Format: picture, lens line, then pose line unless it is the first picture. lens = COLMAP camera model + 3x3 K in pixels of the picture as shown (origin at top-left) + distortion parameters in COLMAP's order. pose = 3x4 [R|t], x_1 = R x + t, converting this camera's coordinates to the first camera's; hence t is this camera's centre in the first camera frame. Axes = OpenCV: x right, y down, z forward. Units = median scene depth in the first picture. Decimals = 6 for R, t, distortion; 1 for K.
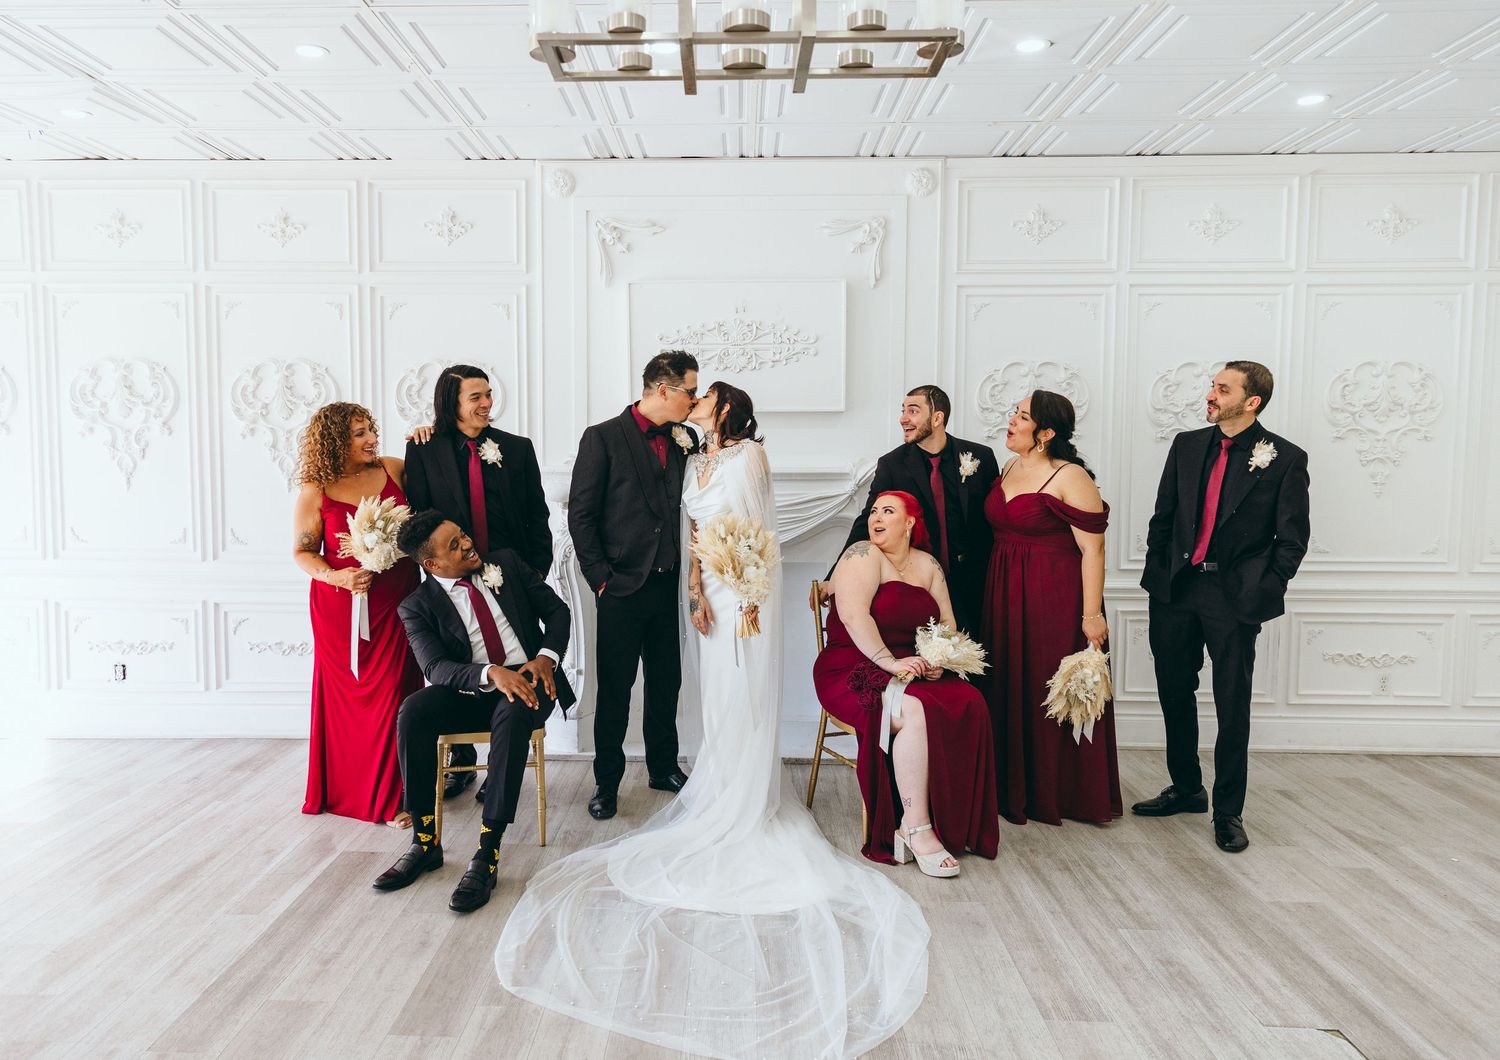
lens RADIAL K [[1088.9, 0, 698.8], [0, 1088.9, 523.9], [0, 0, 1]] dist [0.007357, -0.001763]
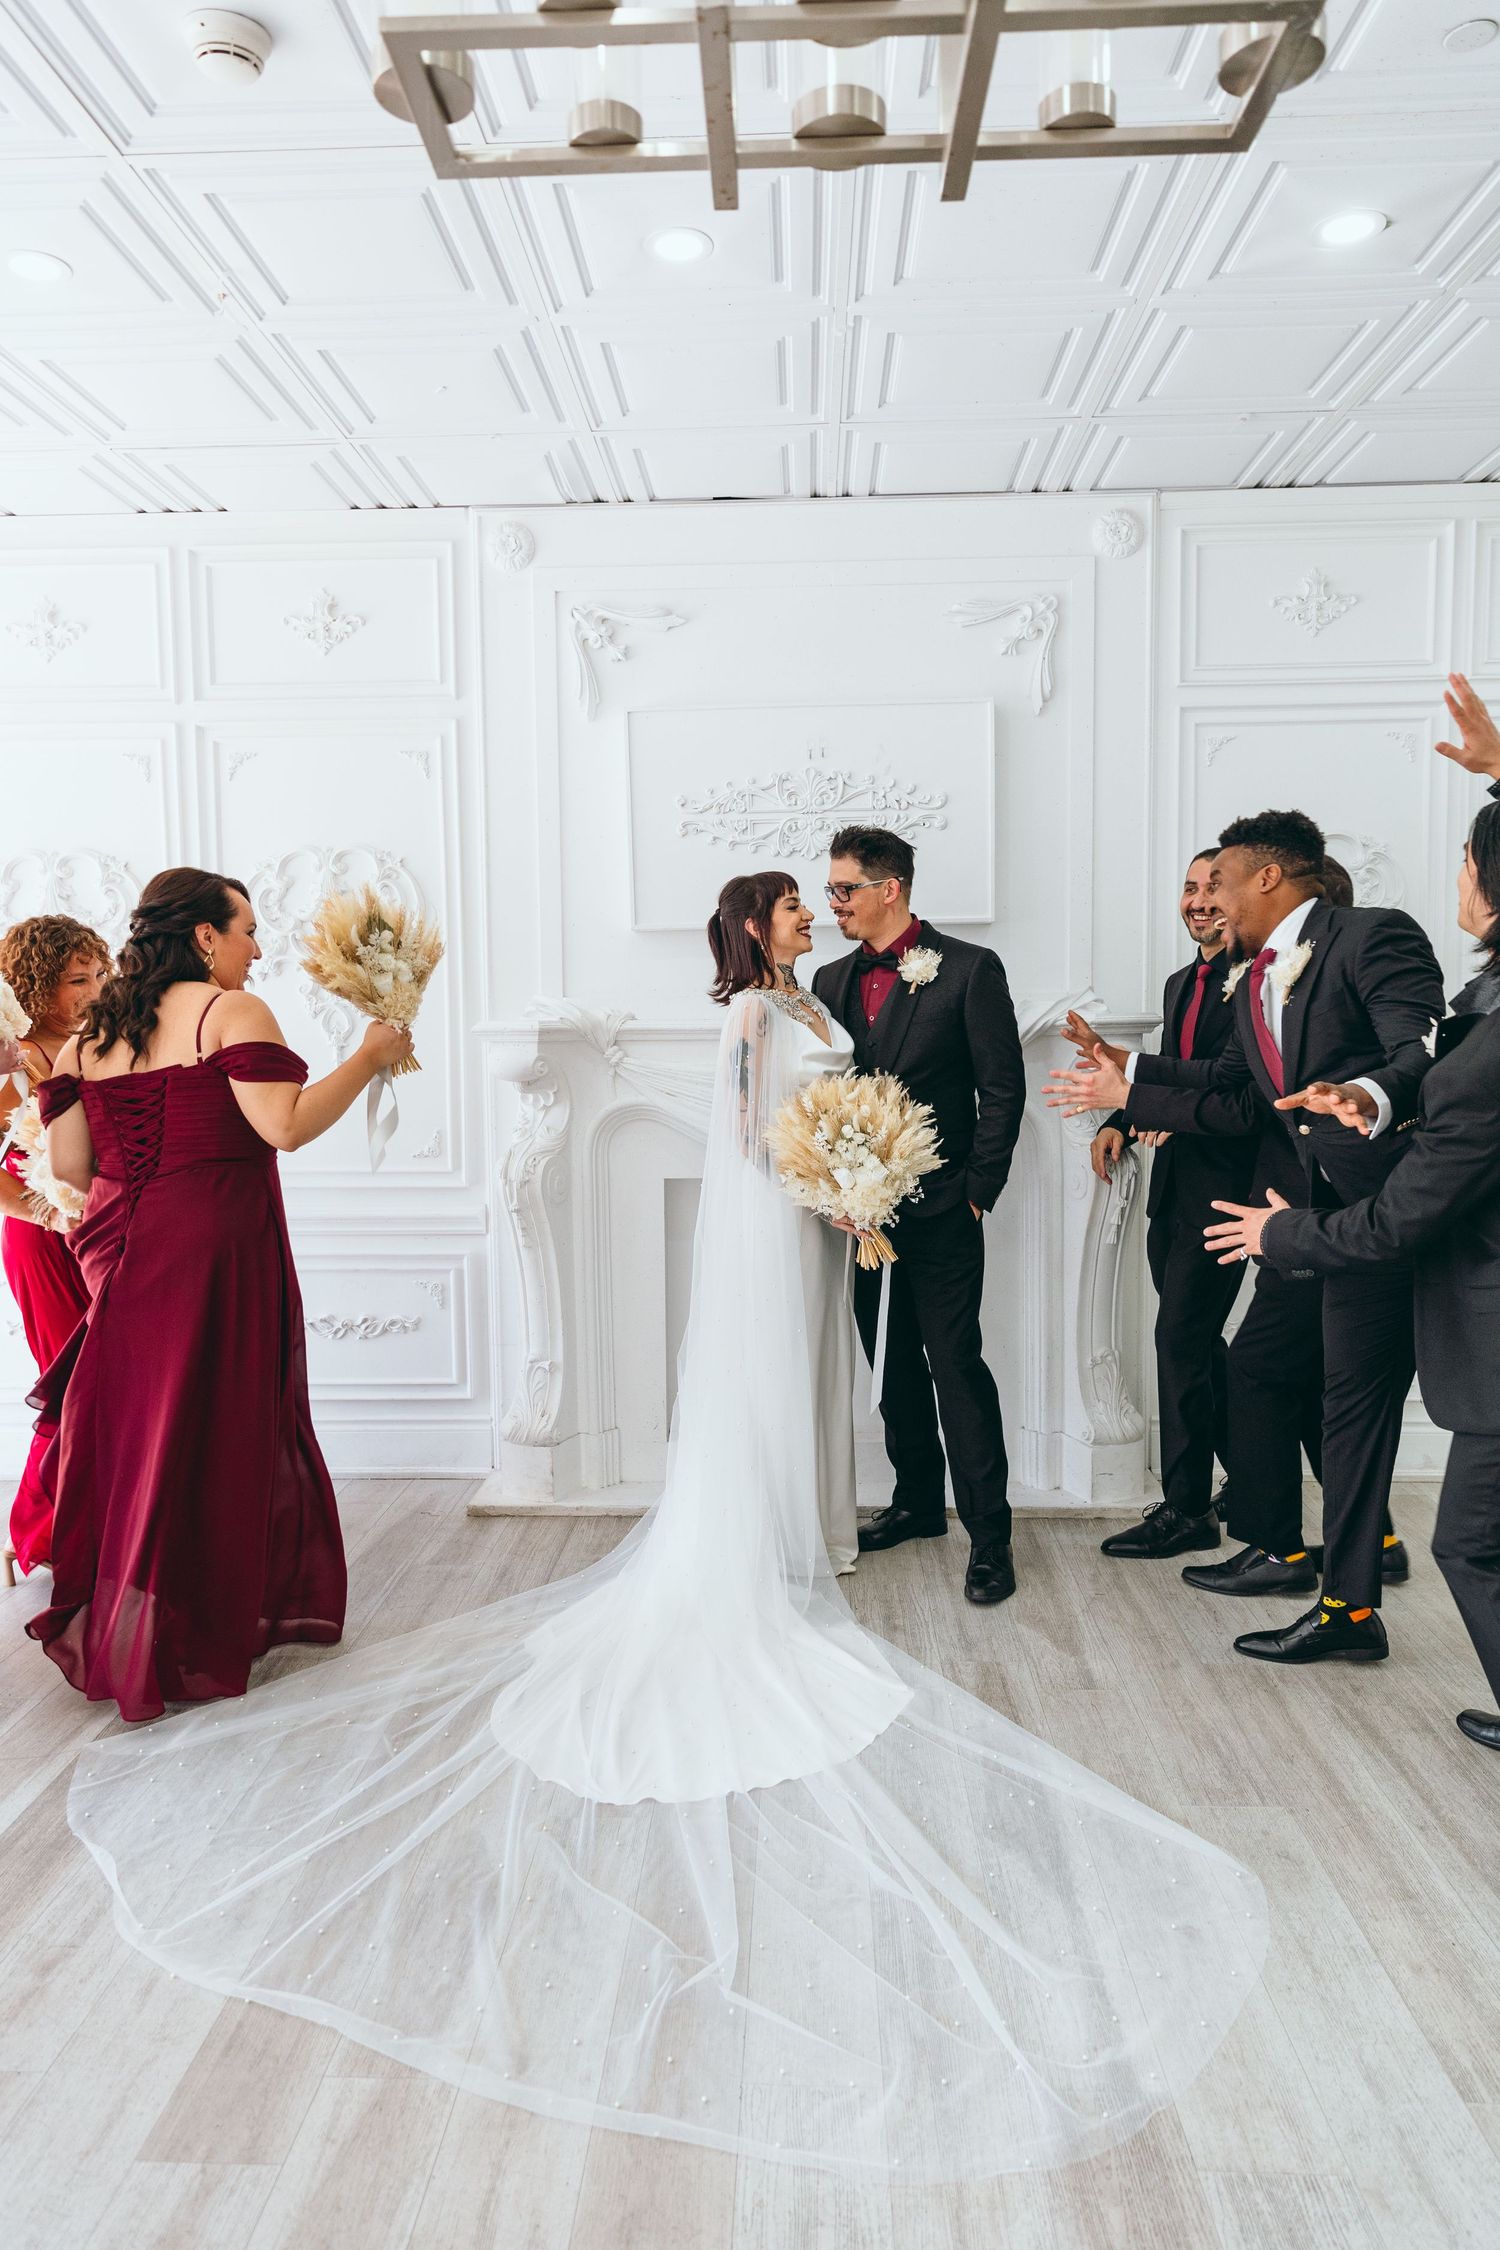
lens RADIAL K [[1494.3, 0, 750.0], [0, 1494.3, 1125.0], [0, 0, 1]] dist [0.001095, 0.006687]
pose [[0.999903, -0.013884, 0.001434, -0.002186], [0.013876, 0.999891, 0.004954, 0.001691], [-0.001503, -0.004934, 0.999987, 0.222233]]
